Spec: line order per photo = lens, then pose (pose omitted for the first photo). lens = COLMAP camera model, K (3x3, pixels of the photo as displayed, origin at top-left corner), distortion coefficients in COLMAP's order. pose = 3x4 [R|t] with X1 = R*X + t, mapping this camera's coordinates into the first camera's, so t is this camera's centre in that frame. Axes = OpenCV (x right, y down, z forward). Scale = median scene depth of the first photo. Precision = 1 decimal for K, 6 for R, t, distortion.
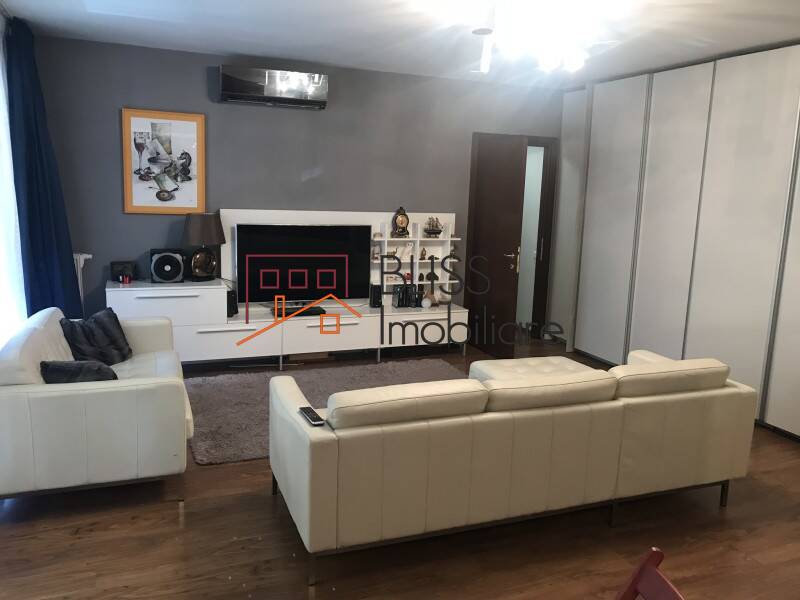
lens RADIAL K [[656.8, 0, 400.0], [0, 656.8, 300.0], [0, 0, 1]] dist [0.128328, -0.273157]
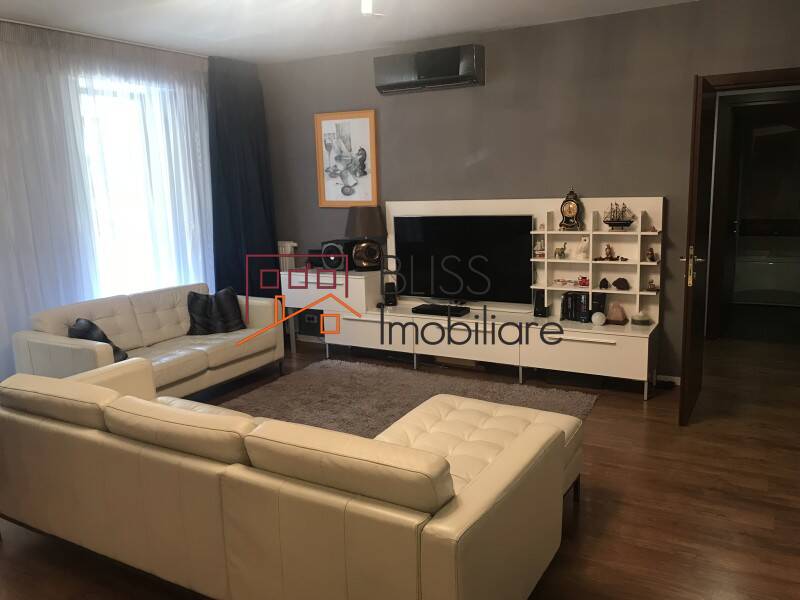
lens RADIAL K [[656.8, 0, 400.0], [0, 656.8, 300.0], [0, 0, 1]] dist [0.128328, -0.273157]
pose [[0.617536, 0.091711, -0.781178, 0.552680], [-0.082835, 0.995239, 0.051360, -0.041269], [0.782169, 0.032992, 0.622193, 0.402639]]
